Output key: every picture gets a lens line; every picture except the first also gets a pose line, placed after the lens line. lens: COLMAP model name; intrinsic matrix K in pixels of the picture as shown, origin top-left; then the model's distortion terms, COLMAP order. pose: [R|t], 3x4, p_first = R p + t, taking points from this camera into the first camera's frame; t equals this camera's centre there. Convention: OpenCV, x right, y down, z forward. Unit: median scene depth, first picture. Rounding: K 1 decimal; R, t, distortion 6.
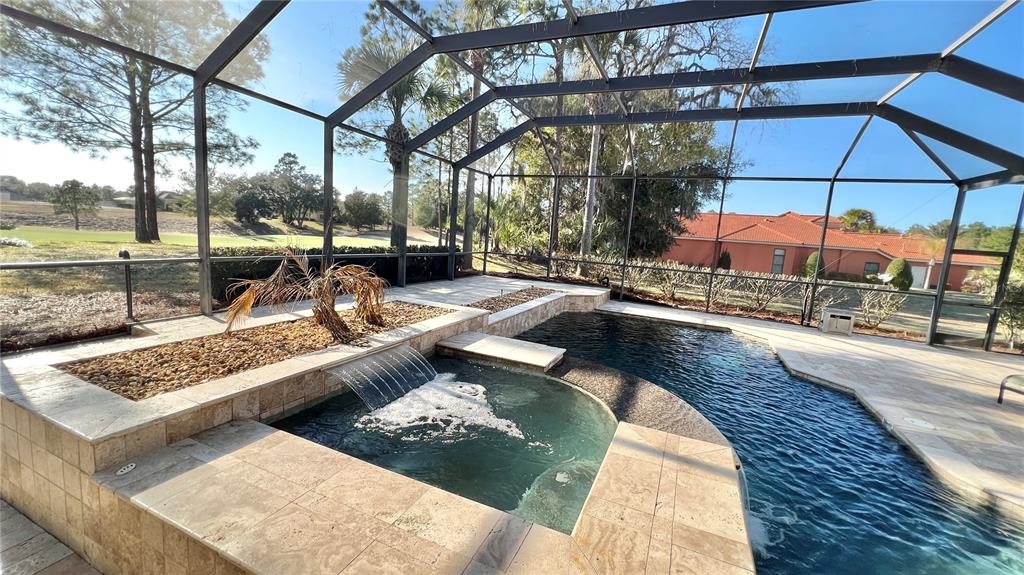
lens RADIAL K [[410.9, 0, 514.4], [0, 410.9, 289.4], [0, 0, 1]] dist [-0.004203, -0.000385]
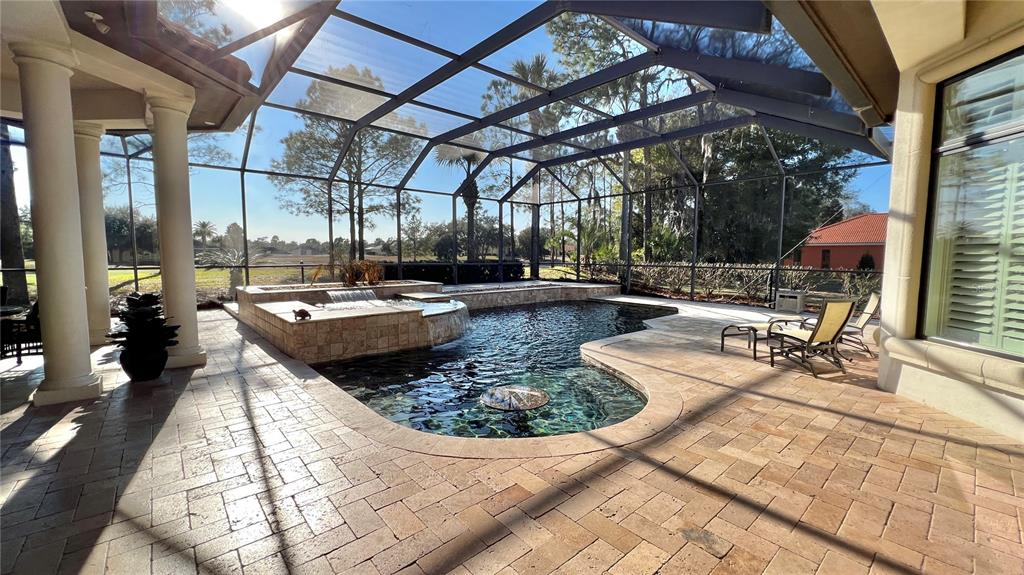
lens RADIAL K [[410.9, 0, 508.2], [0, 410.9, 286.5], [0, 0, 1]] dist [-0.004203, -0.000385]
pose [[0.900584, -0.032723, -0.433449, 0.278942], [-0.000298, 0.997116, -0.075898, 0.057035], [0.434683, 0.068482, 0.897976, -0.134840]]
